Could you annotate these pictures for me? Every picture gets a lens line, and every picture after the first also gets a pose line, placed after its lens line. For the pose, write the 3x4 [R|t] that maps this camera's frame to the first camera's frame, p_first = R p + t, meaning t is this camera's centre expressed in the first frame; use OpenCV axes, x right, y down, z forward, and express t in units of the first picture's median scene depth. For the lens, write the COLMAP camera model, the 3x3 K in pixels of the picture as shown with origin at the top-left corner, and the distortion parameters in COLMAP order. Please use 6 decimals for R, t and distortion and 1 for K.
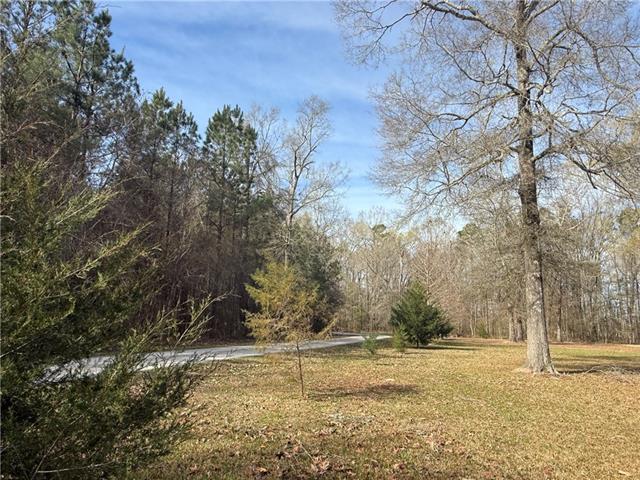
lens RADIAL K [[441.3, 0, 321.8], [0, 441.3, 239.1], [0, 0, 1]] dist [0.003658, 0.002171]
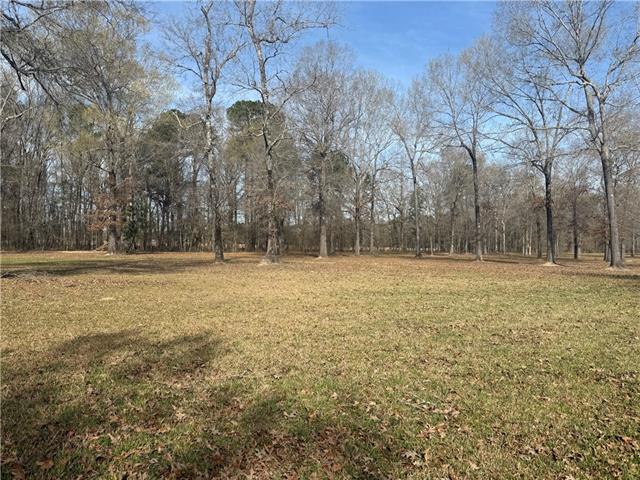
lens RADIAL K [[535.9, 0, 321.6], [0, 535.9, 244.1], [0, 0, 1]] dist [0.106727, -0.183926]
pose [[0.518309, -0.026511, 0.854782, -0.061197], [-0.156820, 0.979624, 0.125473, -0.033953], [-0.840692, -0.199081, 0.503591, -0.193160]]
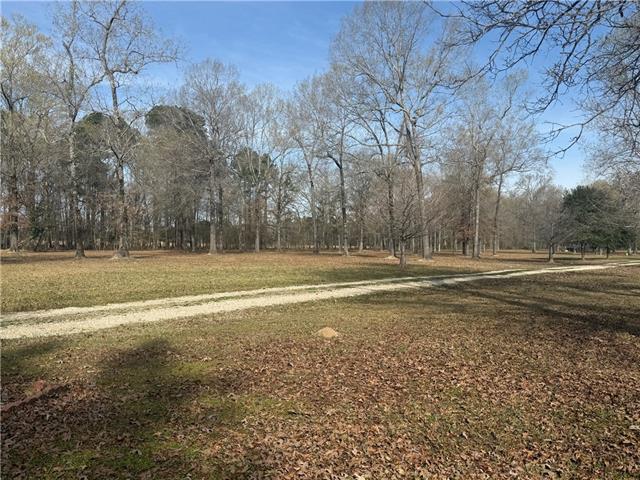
lens RADIAL K [[535.9, 0, 321.6], [0, 535.9, 244.1], [0, 0, 1]] dist [0.106727, -0.183926]
pose [[0.448907, -0.031280, 0.893031, -0.225976], [-0.162007, 0.979976, 0.115762, -0.181240], [-0.878770, -0.196644, 0.434850, -0.940428]]
